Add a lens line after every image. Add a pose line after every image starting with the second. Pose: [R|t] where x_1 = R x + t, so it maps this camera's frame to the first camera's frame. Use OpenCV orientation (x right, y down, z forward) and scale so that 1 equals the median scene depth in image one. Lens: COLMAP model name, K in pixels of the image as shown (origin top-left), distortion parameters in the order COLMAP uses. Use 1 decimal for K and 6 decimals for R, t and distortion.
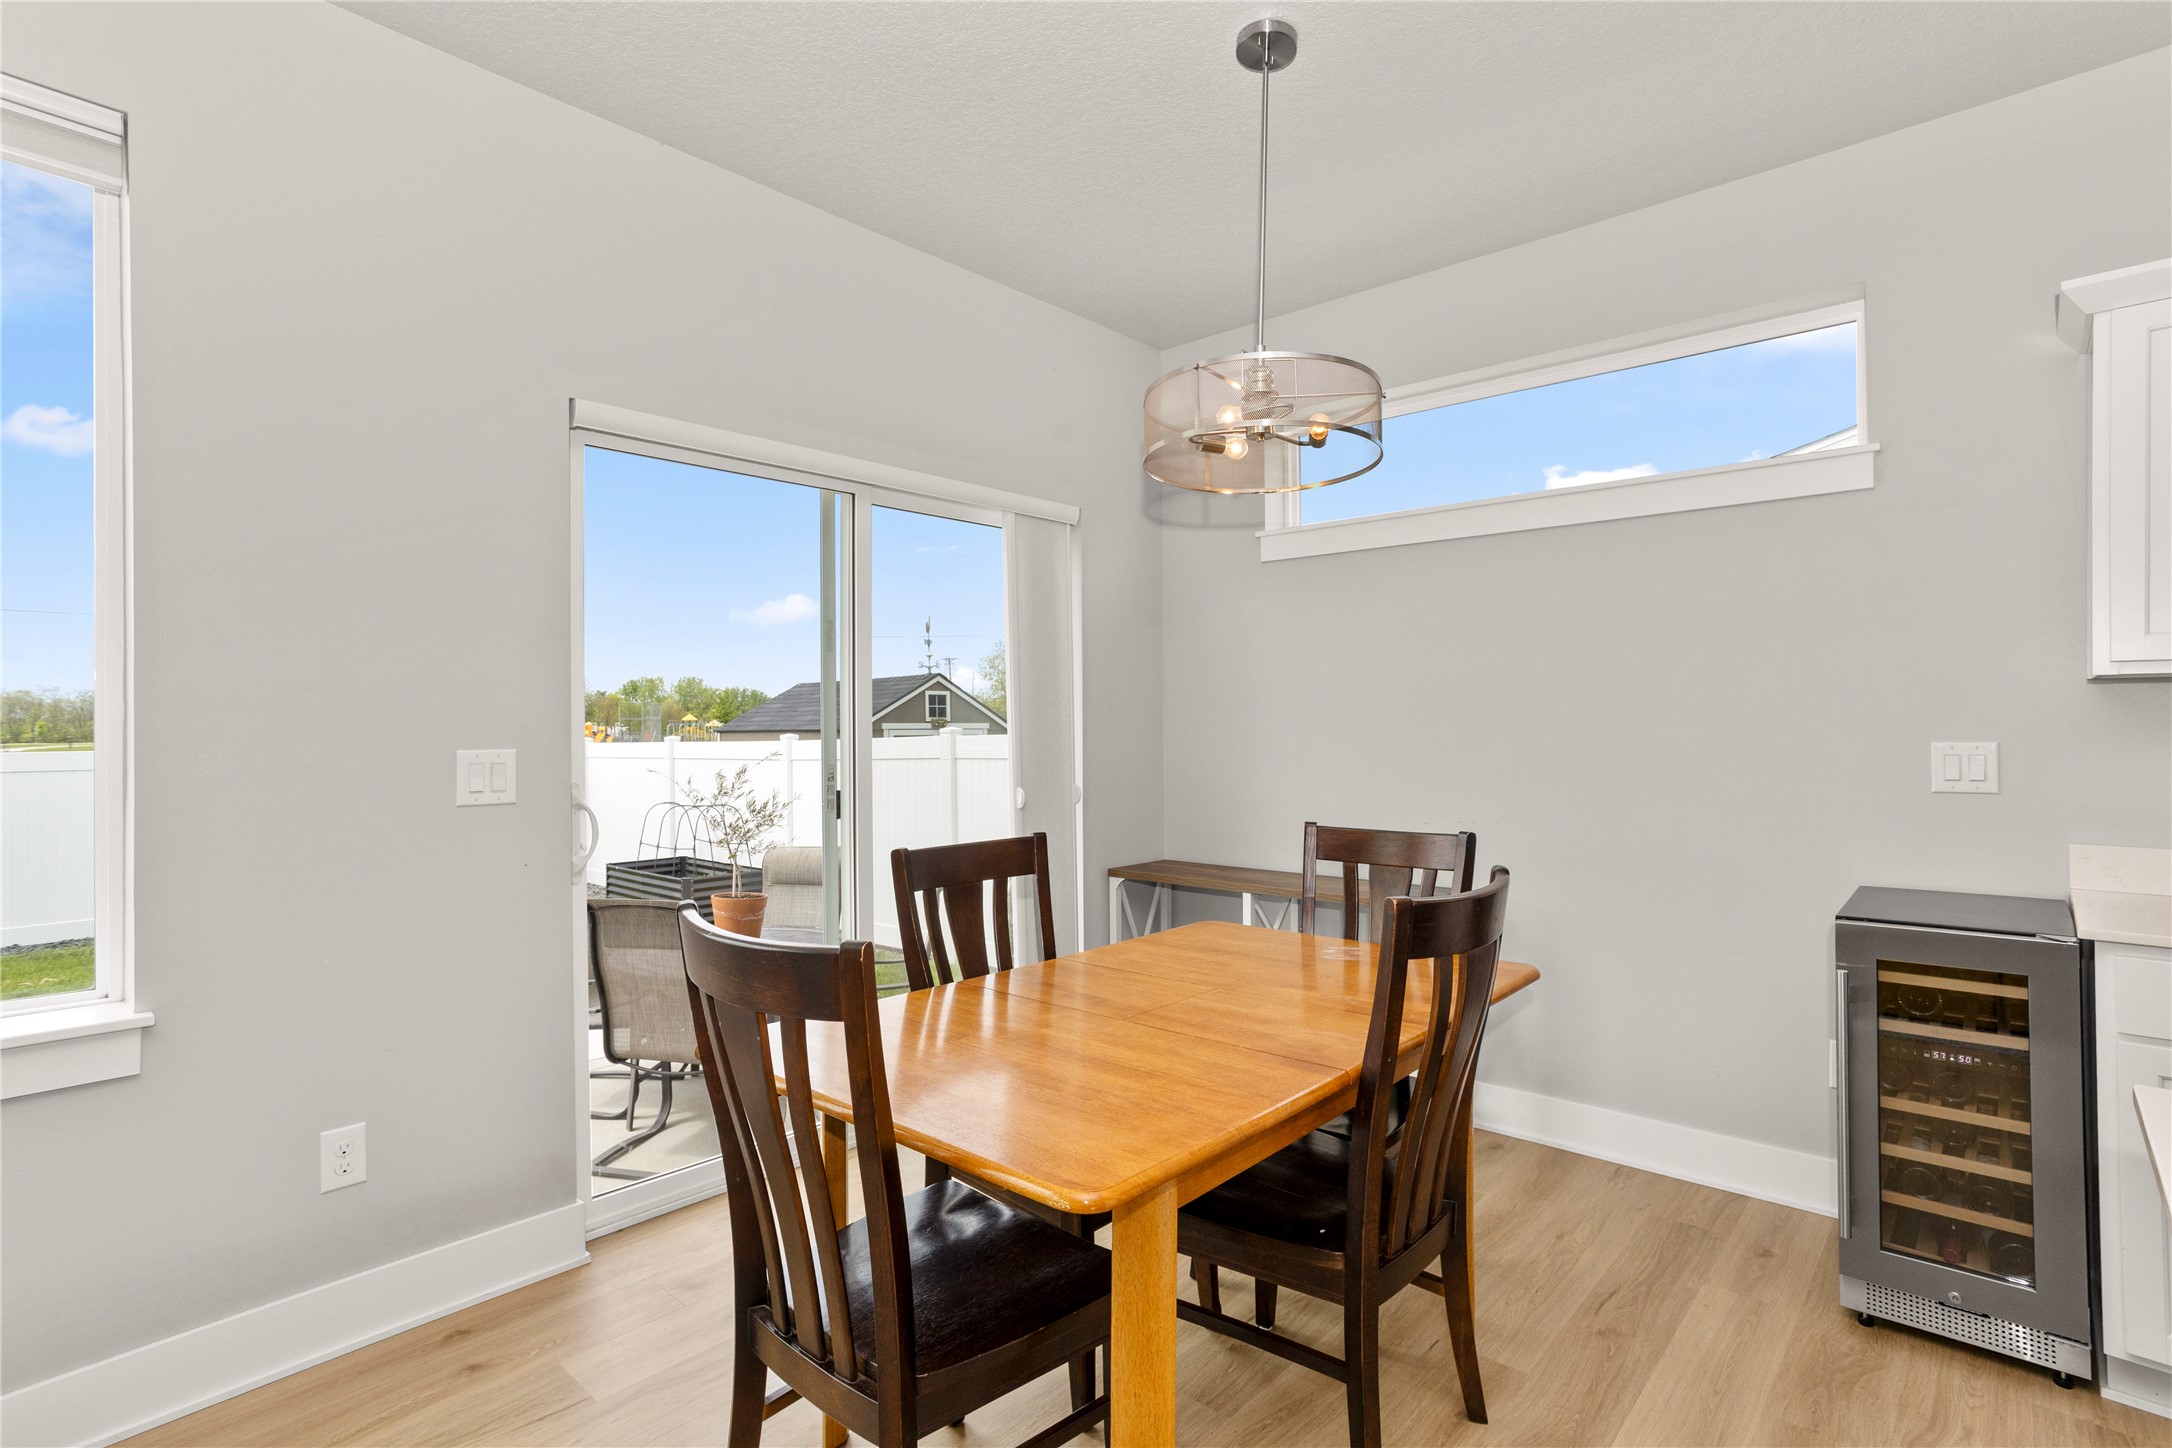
lens RADIAL K [[1075.2, 0, 1092.5], [0, 1075.2, 740.9], [0, 0, 1]] dist [-0.045403, 0.035707]
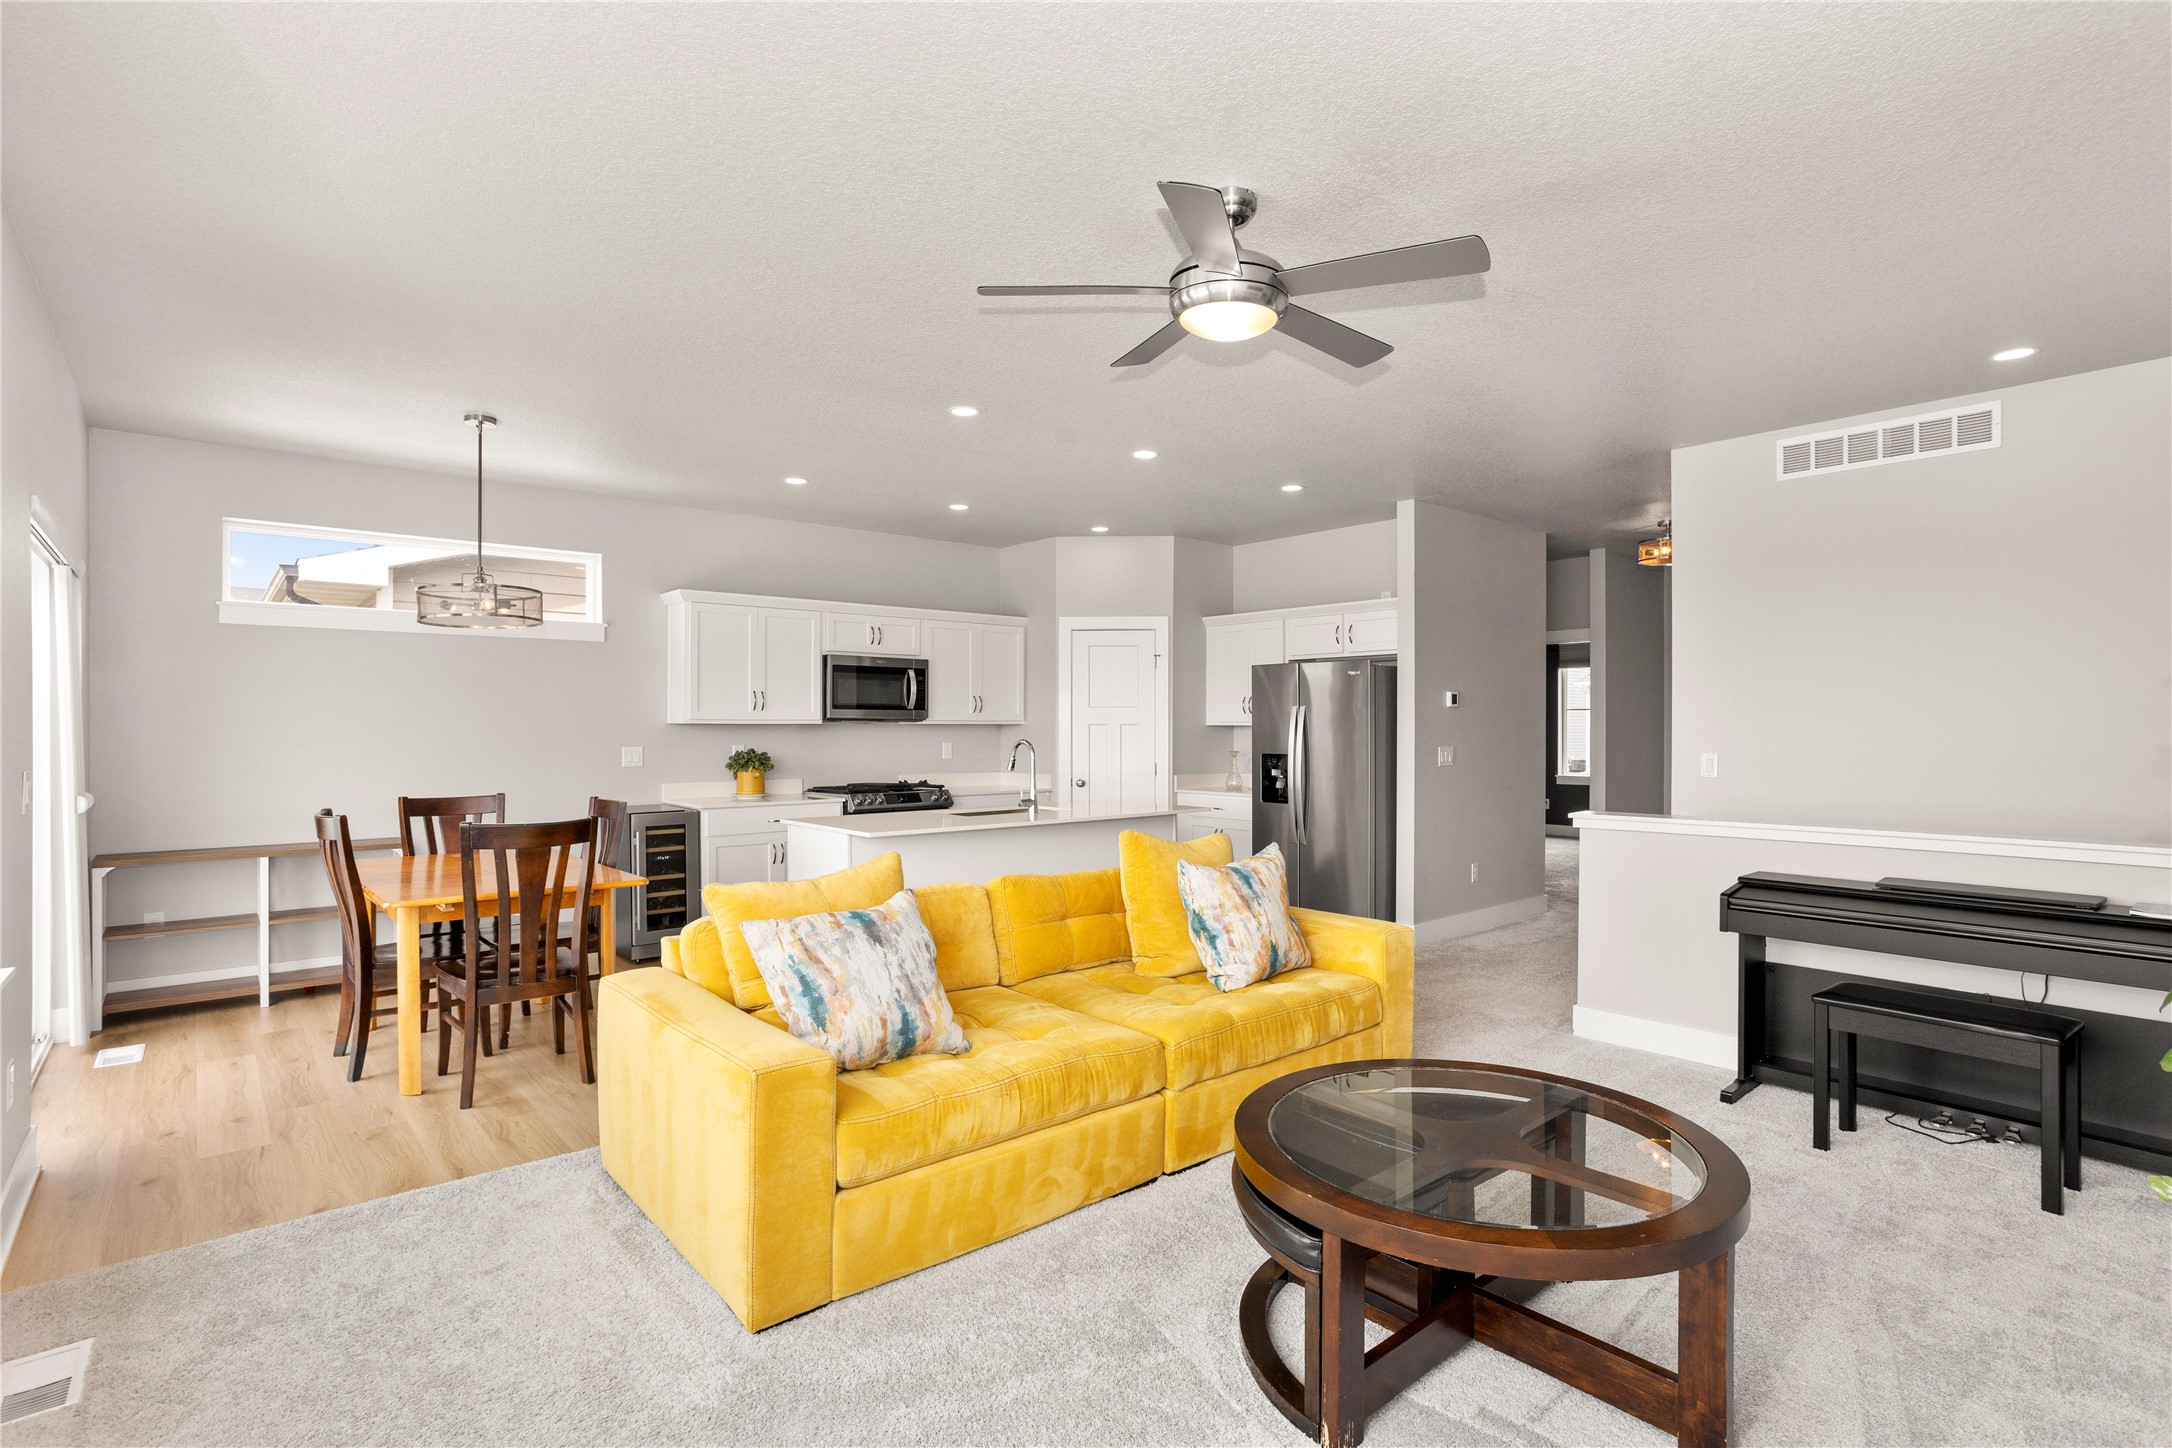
lens RADIAL K [[1075.2, 0, 1092.5], [0, 1075.2, 740.9], [0, 0, 1]] dist [-0.045403, 0.035707]
pose [[0.128557, -0.010467, 0.991647, -1.632580], [0.010228, 0.999905, 0.009229, -0.026030], [-0.991649, 0.008956, 0.128652, -0.446592]]
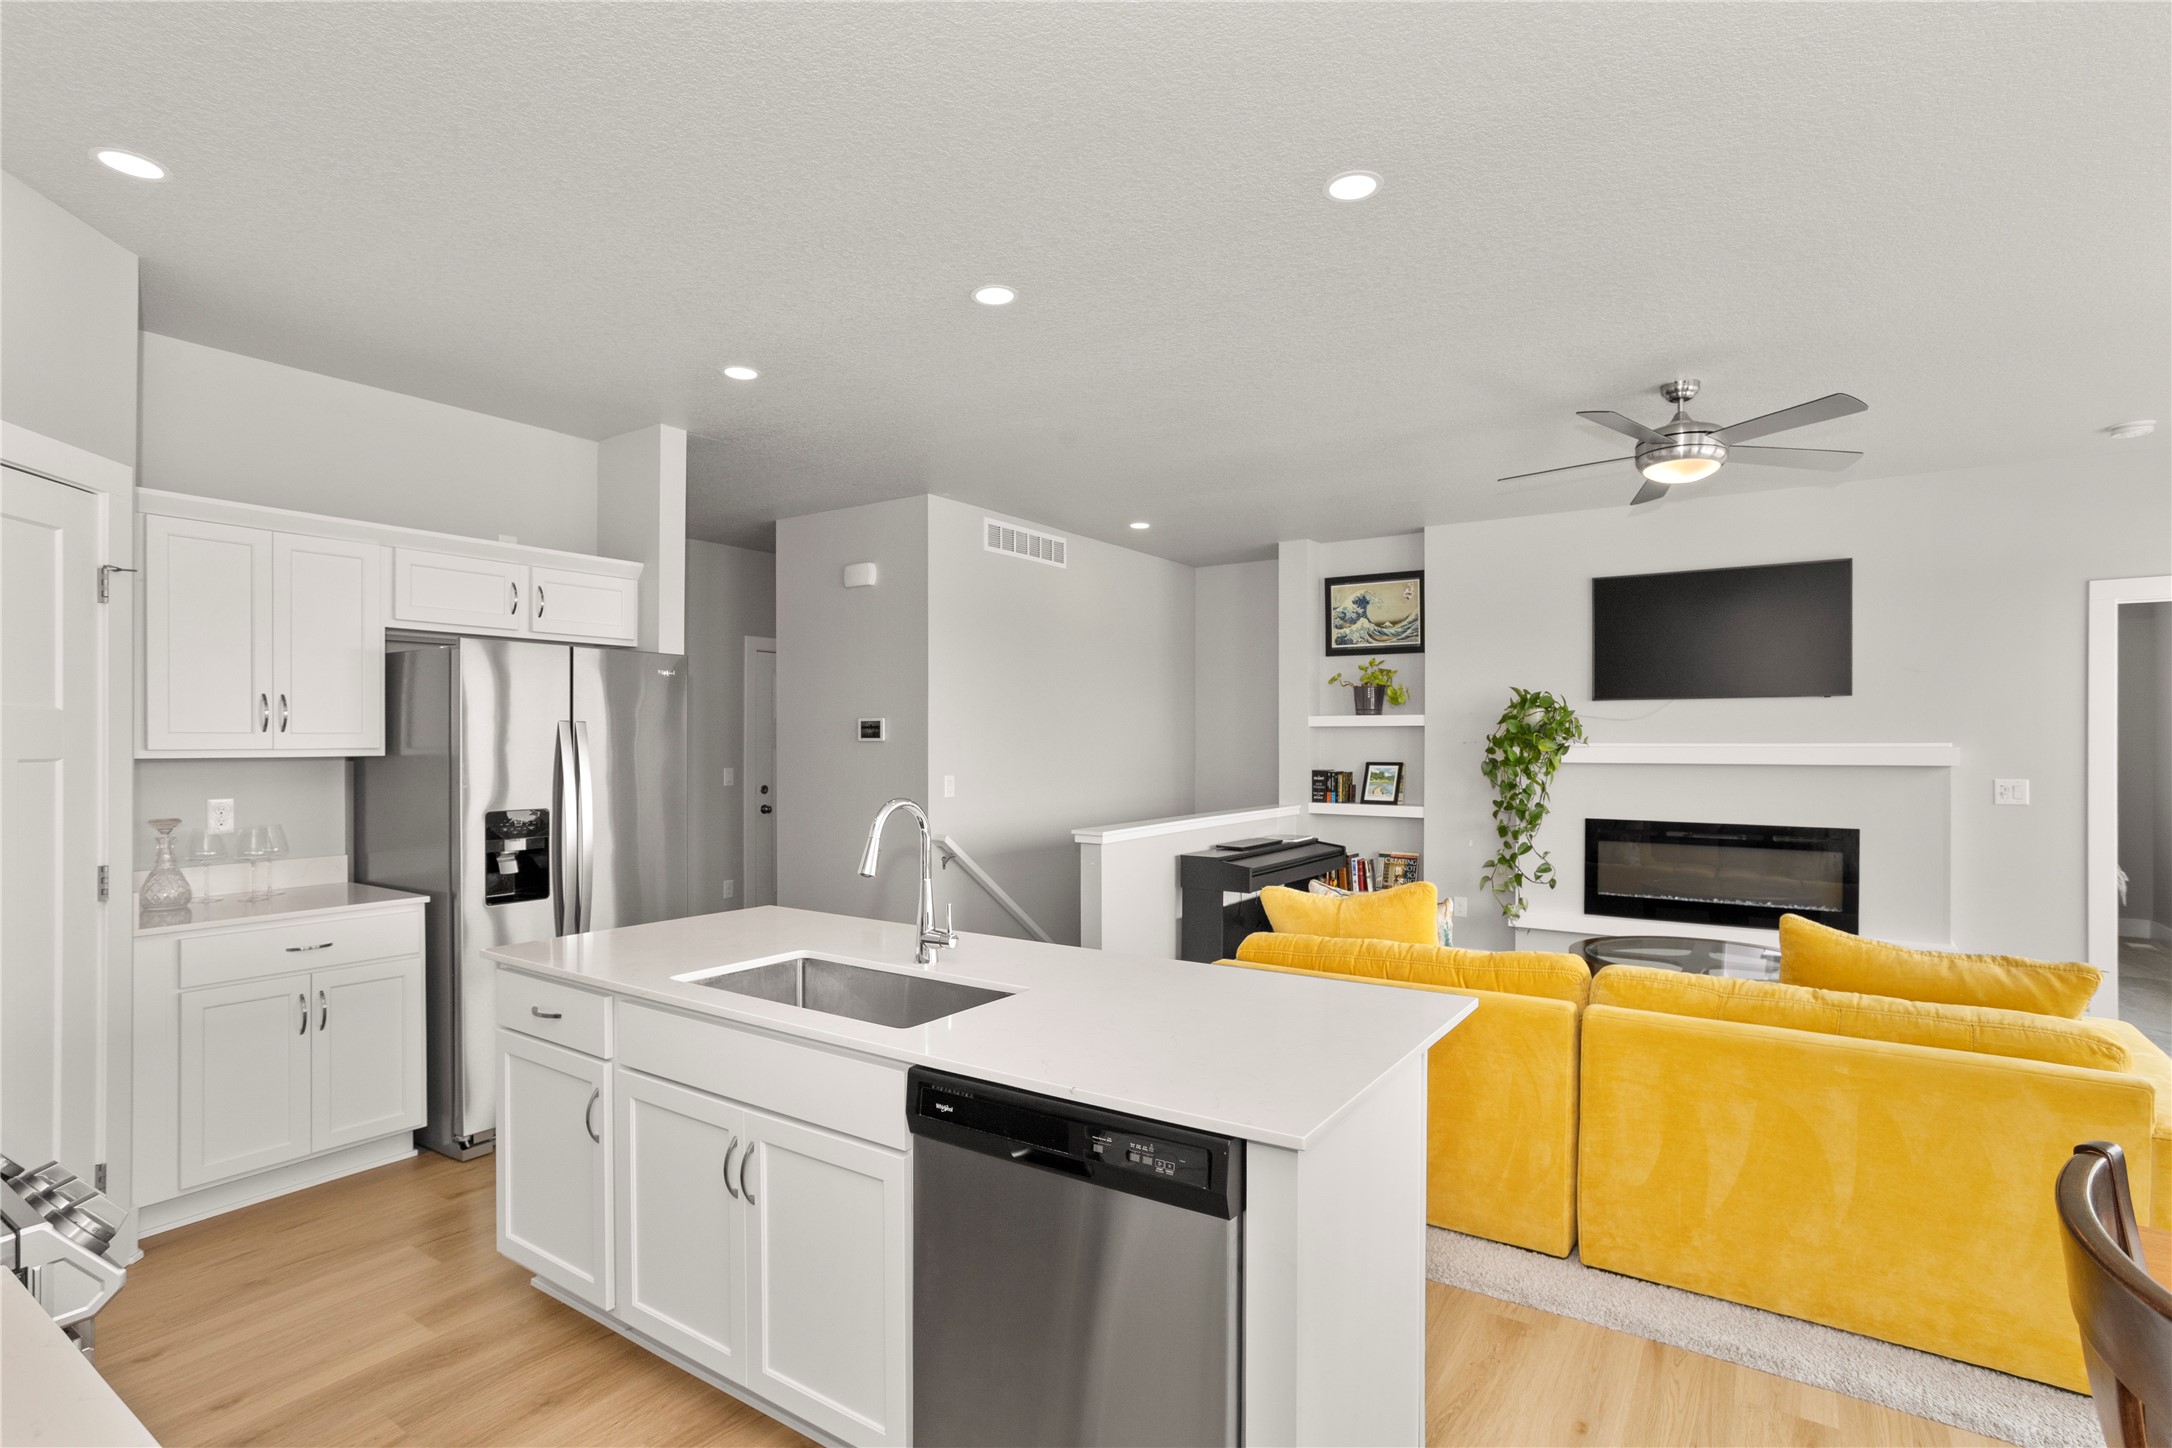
lens RADIAL K [[1075.2, 0, 1092.5], [0, 1075.2, 740.9], [0, 0, 1]] dist [-0.045403, 0.035707]
pose [[-0.990814, 0.007288, -0.135033, 0.626233], [0.006270, 0.999949, 0.007964, -0.063073], [0.135085, 0.007044, -0.990809, 1.024090]]
